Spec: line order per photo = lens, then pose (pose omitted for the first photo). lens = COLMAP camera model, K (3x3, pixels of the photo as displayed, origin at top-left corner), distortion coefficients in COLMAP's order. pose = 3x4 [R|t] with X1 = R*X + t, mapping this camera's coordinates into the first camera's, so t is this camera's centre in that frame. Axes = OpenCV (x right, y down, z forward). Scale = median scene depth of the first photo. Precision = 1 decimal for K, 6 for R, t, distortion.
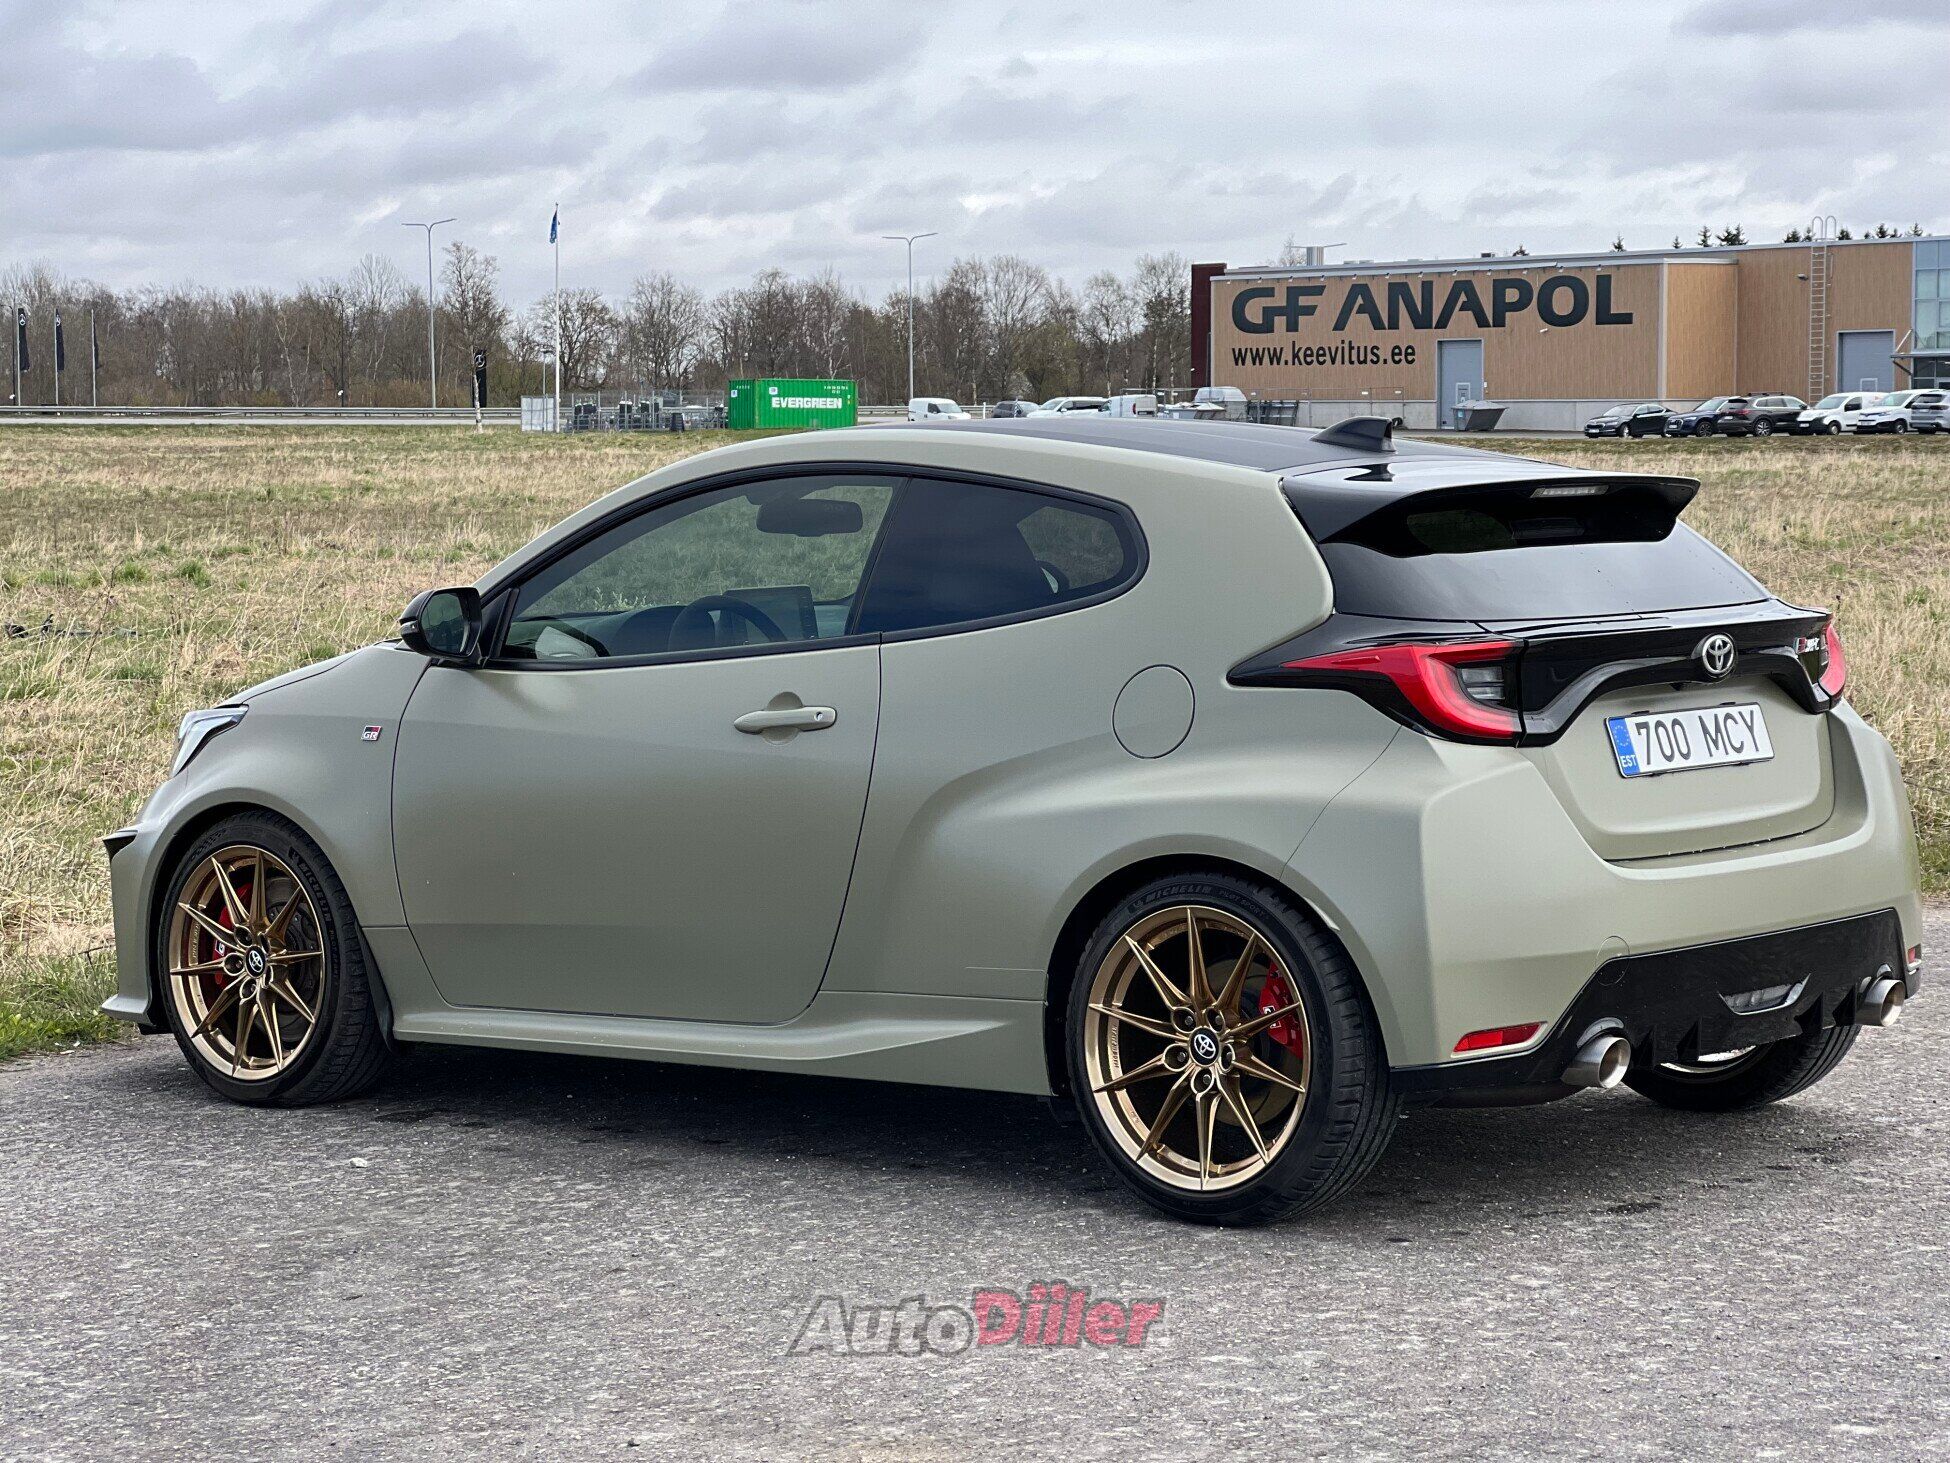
lens RADIAL K [[4373.7, 0, 975.0], [0, 4373.7, 731.5], [0, 0, 1]] dist [0.064389, 0.375540]
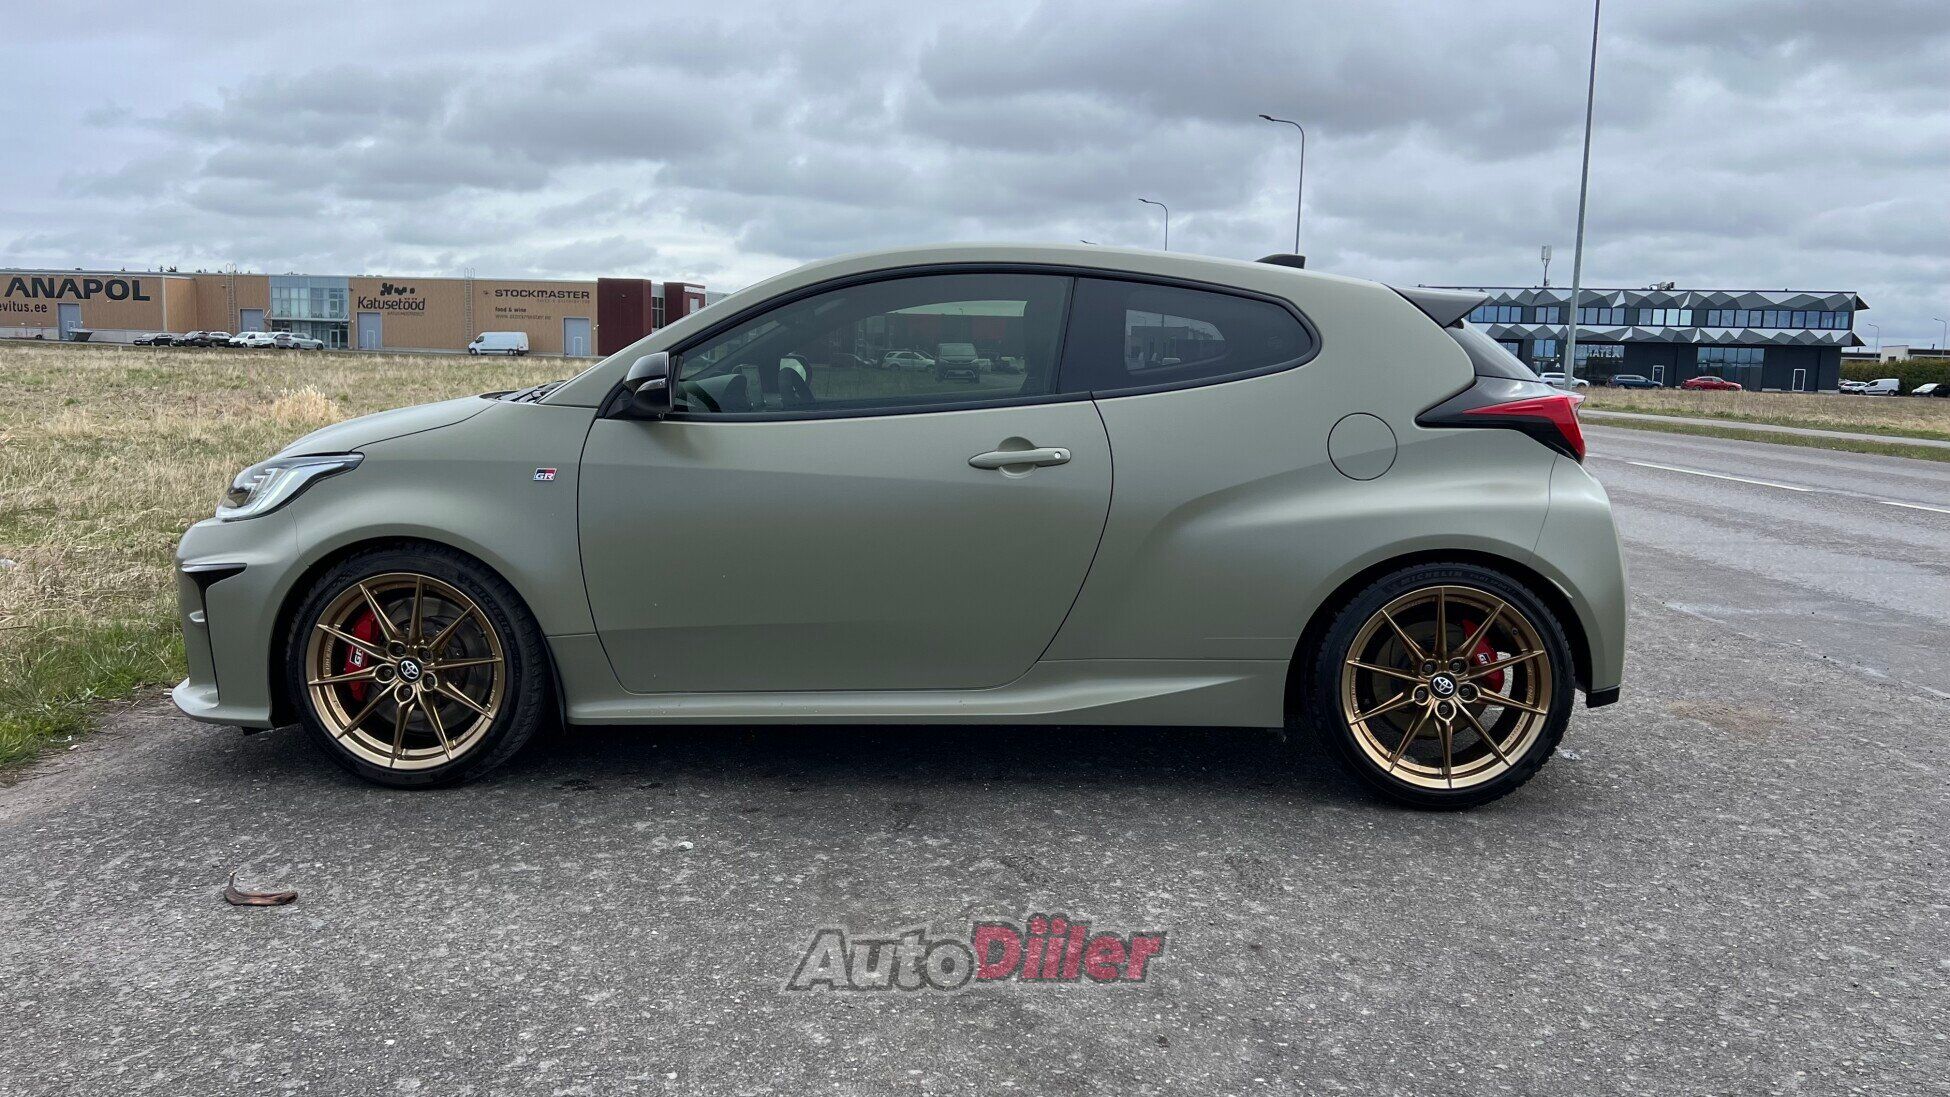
lens RADIAL K [[1466.7, 0, 975.0], [0, 1466.7, 548.5], [0, 0, 1]] dist [0.082365, -0.068995]
pose [[0.785473, -0.053731, 0.616559, -0.283615], [0.016408, 0.997682, 0.066042, -0.004426], [-0.618679, -0.041758, 0.784534, 0.577976]]
